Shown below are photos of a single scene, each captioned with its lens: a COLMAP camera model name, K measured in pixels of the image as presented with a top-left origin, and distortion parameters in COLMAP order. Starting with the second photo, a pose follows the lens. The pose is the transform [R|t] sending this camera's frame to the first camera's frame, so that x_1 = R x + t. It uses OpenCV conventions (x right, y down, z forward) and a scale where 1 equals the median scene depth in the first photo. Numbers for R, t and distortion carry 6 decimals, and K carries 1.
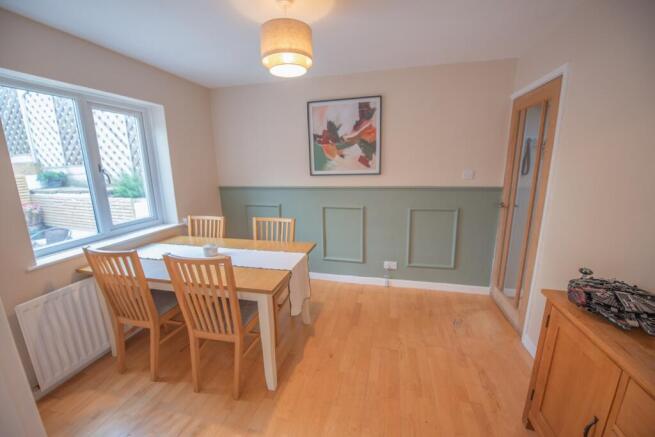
lens RADIAL K [[263.3, 0, 326.6], [0, 263.3, 220.6], [0, 0, 1]] dist [-0.002412, -0.000309]
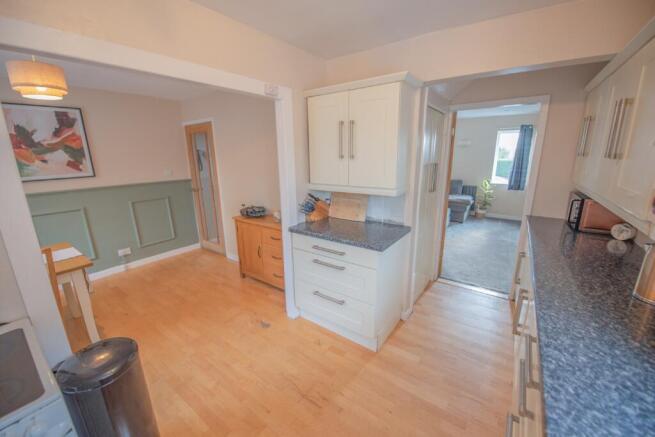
lens RADIAL K [[258.8, 0, 325.9], [0, 258.8, 219.7], [0, 0, 1]] dist [-0.024922, -0.000234]
pose [[0.387083, -0.214283, 0.896800, -0.445231], [0.203370, 0.968509, 0.143637, 0.053806], [-0.899337, 0.126782, 0.418472, -0.346617]]
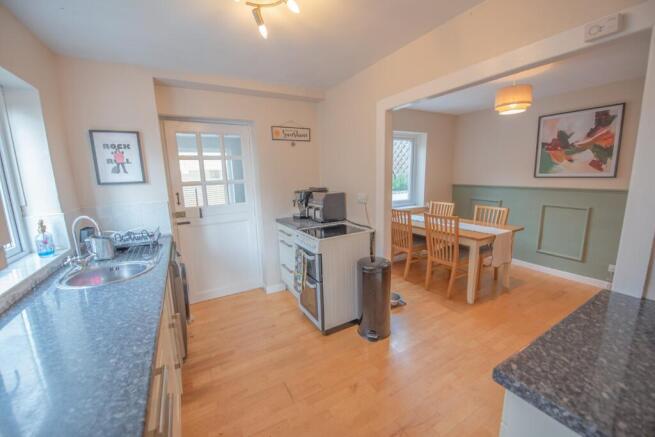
lens RADIAL K [[258.8, 0, 325.9], [0, 258.8, 219.7], [0, 0, 1]] dist [-0.024922, -0.000234]
pose [[0.684783, 0.131235, -0.716833, 0.155008], [-0.139026, 0.989112, 0.048272, 0.099564], [0.715363, 0.066602, 0.695572, -0.488780]]
